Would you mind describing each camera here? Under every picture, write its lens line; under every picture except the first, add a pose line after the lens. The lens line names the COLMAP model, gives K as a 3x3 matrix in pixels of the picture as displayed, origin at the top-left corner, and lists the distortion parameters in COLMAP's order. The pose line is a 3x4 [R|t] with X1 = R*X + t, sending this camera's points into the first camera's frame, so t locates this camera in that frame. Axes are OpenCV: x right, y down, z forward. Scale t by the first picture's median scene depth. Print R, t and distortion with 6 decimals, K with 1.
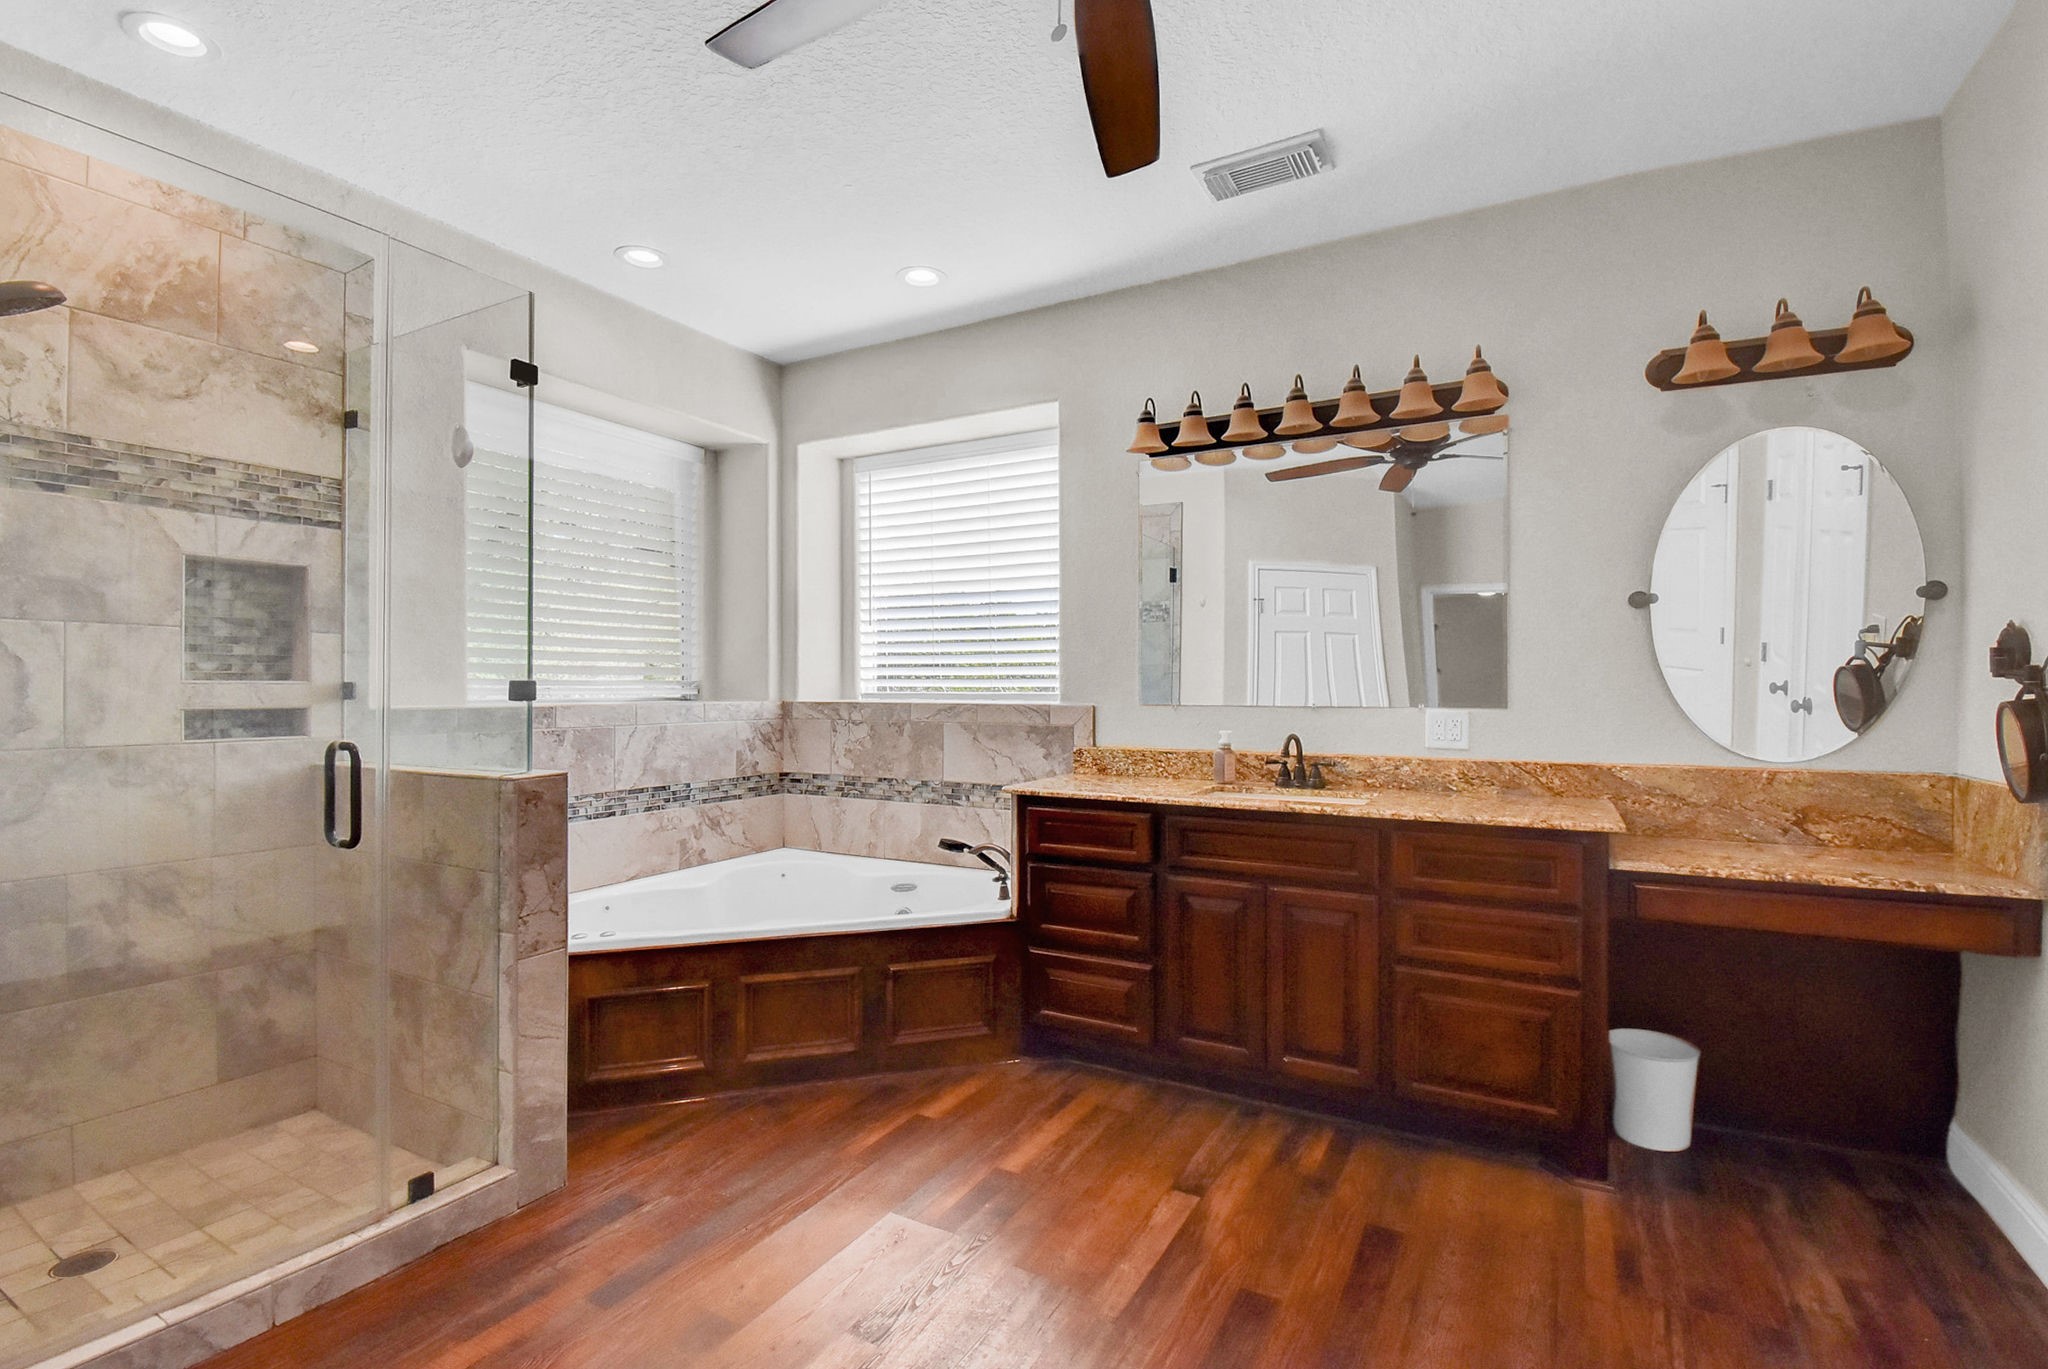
lens RADIAL K [[906.1, 0, 1012.5], [0, 906.1, 681.0], [0, 0, 1]] dist [0.011062, -0.020074]
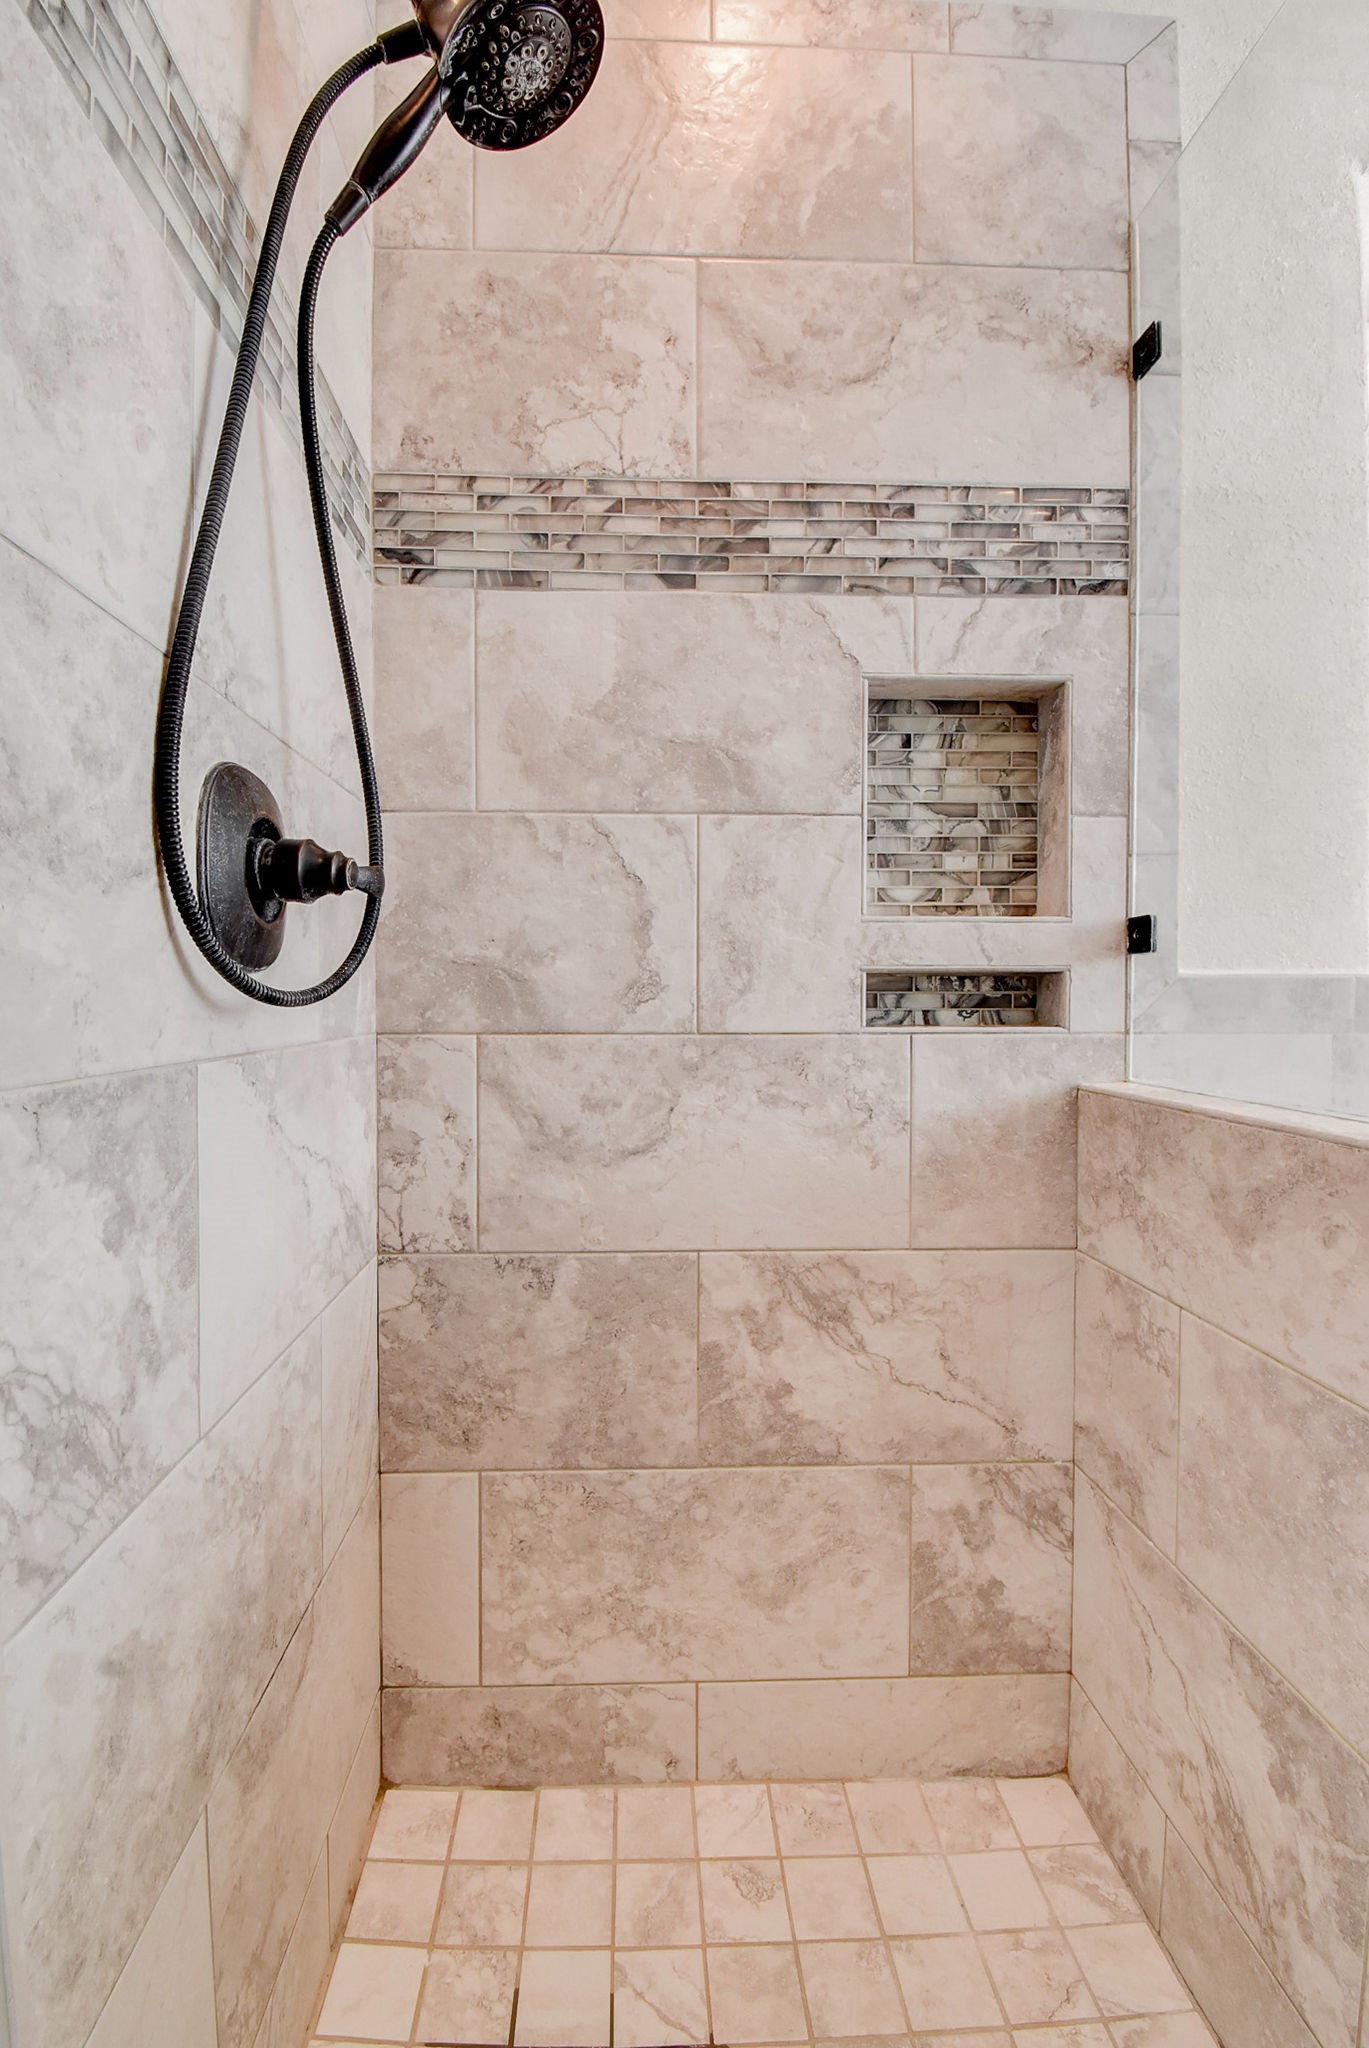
lens RADIAL K [[906.1, 0, 655.3], [0, 906.1, 1030.8], [0, 0, 1]] dist [0.011062, -0.020074]
pose [[0.515582, 0.028085, -0.856380, -0.509075], [0.007640, 0.999272, 0.037370, 0.045644], [0.856806, -0.025810, 0.514992, 0.599880]]
